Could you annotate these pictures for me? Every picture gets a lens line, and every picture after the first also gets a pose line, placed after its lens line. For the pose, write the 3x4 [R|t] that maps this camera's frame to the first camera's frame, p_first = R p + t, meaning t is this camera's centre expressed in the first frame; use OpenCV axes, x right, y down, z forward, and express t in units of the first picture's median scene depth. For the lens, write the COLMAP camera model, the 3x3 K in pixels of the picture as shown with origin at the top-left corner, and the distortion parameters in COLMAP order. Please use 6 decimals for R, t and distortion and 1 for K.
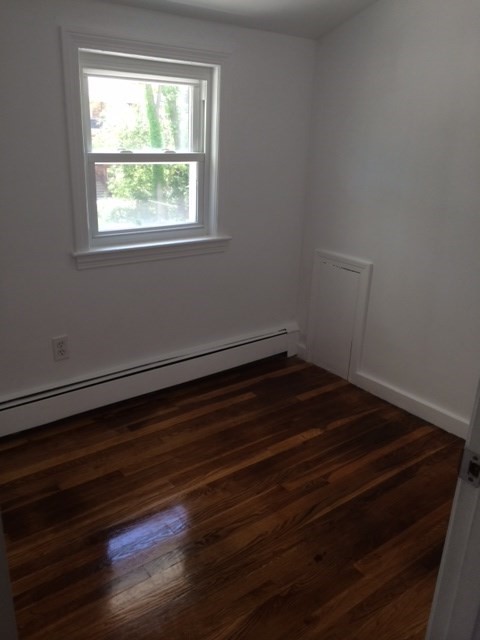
lens RADIAL K [[545.1, 0, 237.1], [0, 545.1, 320.8], [0, 0, 1]] dist [0.076621, -0.118454]
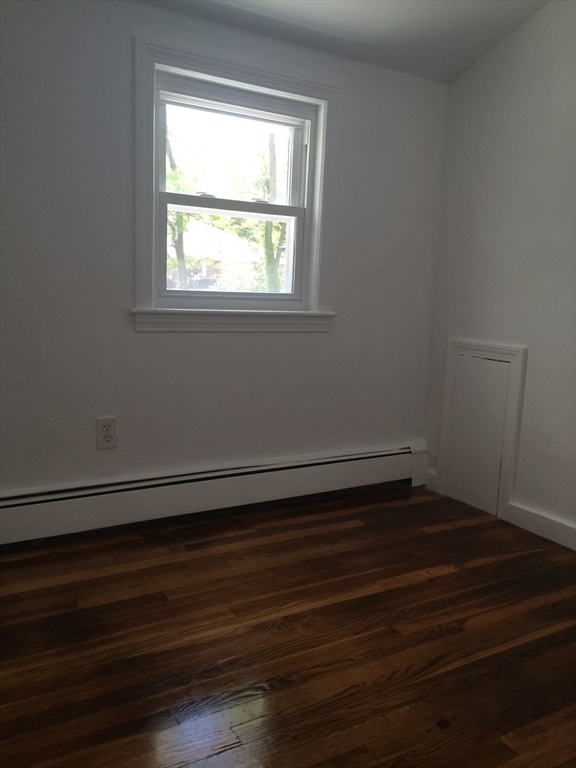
lens RADIAL K [[654.1, 0, 284.5], [0, 654.1, 384.9], [0, 0, 1]] dist [0.076621, -0.118454]
pose [[0.991924, 0.020700, -0.125134, 0.041367], [-0.045353, 0.979251, -0.197513, 0.160338], [0.118449, 0.201593, 0.972281, 0.124086]]
